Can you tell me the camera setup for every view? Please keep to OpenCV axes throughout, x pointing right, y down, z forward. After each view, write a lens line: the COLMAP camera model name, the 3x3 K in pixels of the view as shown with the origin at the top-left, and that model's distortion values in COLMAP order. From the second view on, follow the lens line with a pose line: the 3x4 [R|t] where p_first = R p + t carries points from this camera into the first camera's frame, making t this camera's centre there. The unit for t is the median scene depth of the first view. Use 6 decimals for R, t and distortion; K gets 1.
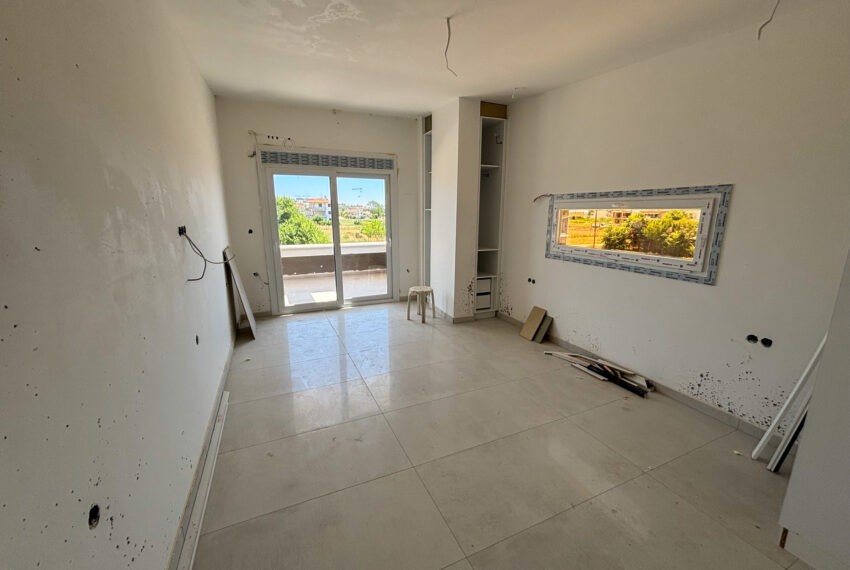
lens RADIAL K [[345.1, 0, 422.8], [0, 345.1, 286.1], [0, 0, 1]] dist [0.004602, -0.000670]
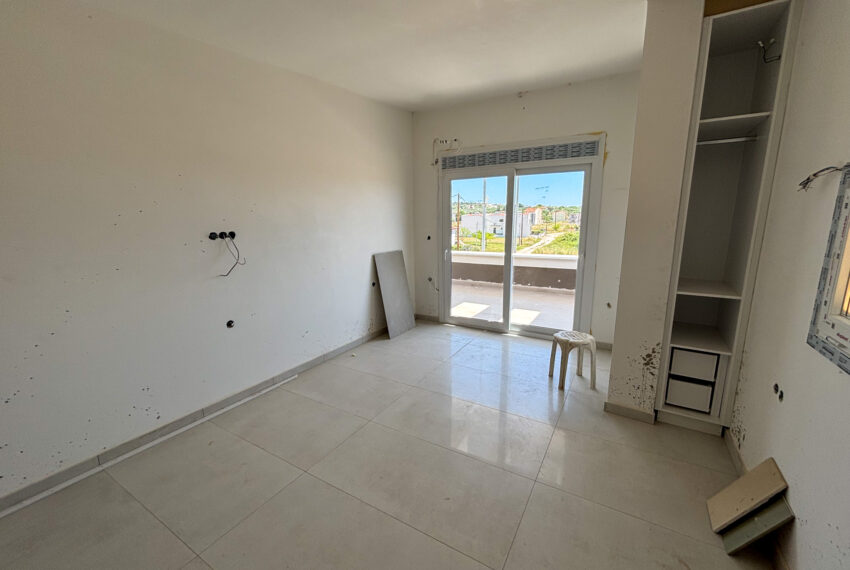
lens RADIAL K [[345.1, 0, 423.2], [0, 345.1, 283.7], [0, 0, 1]] dist [0.004602, -0.000670]
pose [[0.572512, 0.148105, -0.806408, 0.335177], [-0.163056, 0.984470, 0.065046, -0.083918], [0.803519, 0.094250, 0.587771, 0.381083]]
